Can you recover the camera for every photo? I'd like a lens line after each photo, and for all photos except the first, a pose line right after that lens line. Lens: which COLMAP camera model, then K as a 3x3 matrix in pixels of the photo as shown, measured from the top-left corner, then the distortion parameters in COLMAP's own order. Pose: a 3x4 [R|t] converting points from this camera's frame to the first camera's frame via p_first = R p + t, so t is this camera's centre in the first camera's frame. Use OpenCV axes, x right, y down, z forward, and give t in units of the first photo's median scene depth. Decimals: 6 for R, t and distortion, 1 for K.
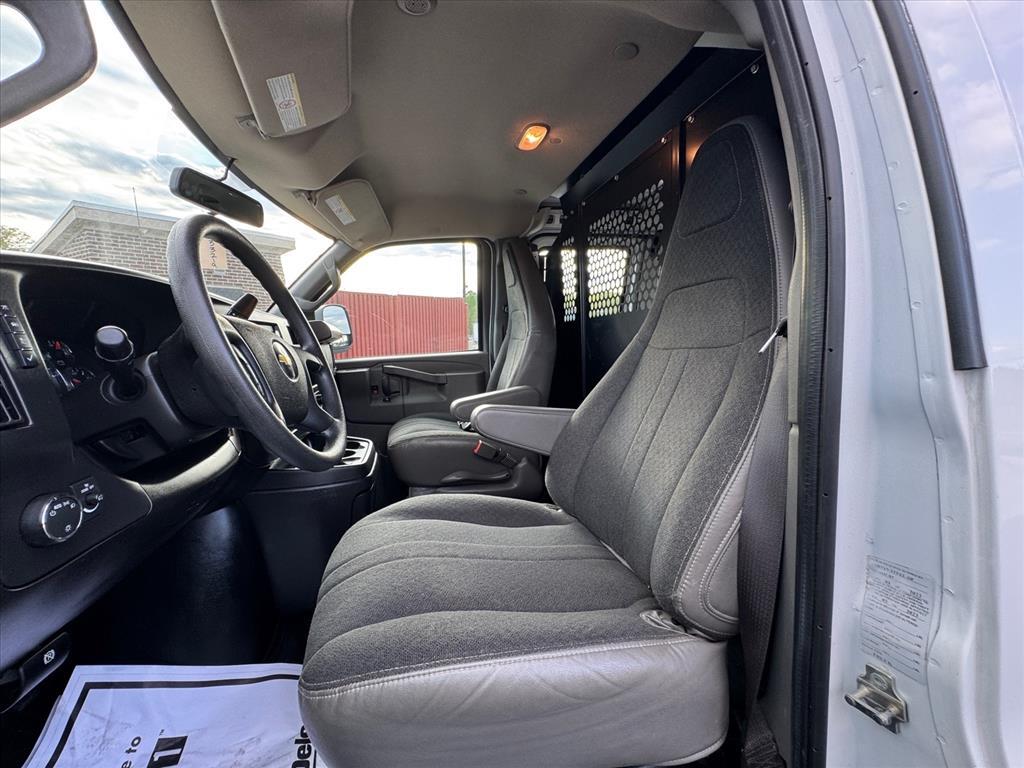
lens RADIAL K [[410.4, 0, 511.0], [0, 410.4, 383.2], [0, 0, 1]] dist [-0.000194, 0.000459]
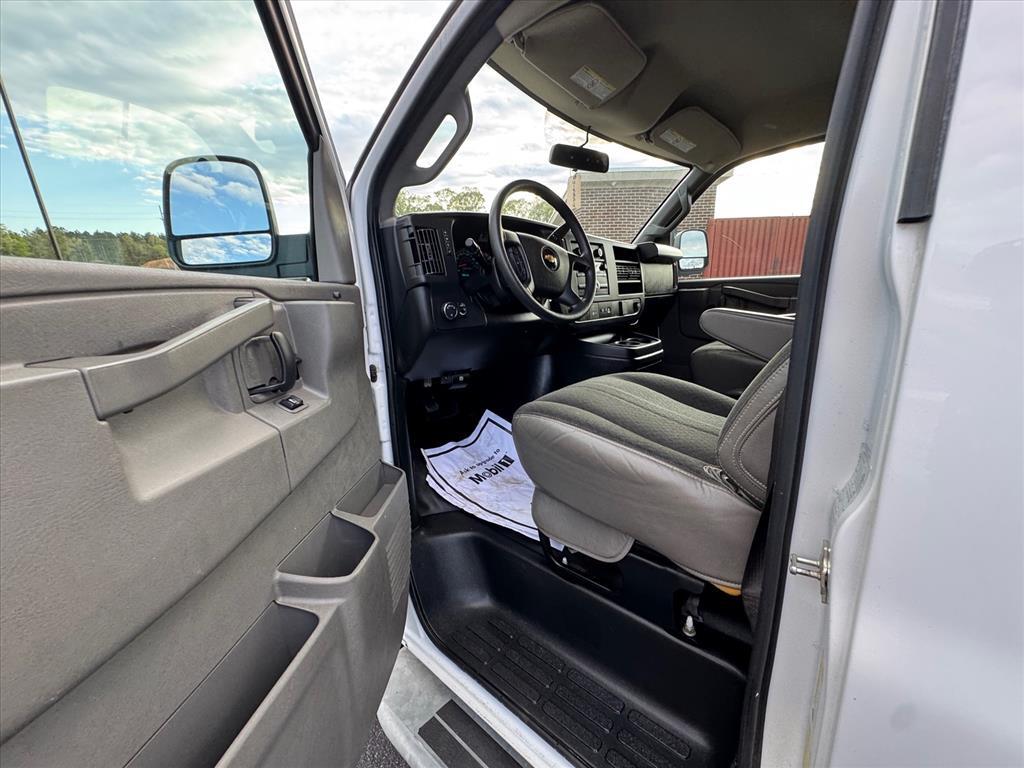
lens RADIAL K [[410.4, 0, 515.0], [0, 410.4, 384.3], [0, 0, 1]] dist [-0.000194, 0.000459]
pose [[0.571425, 0.218624, -0.790998, 0.552117], [-0.093743, 0.974942, 0.201743, 0.081515], [0.815283, -0.041130, 0.577601, -0.099096]]
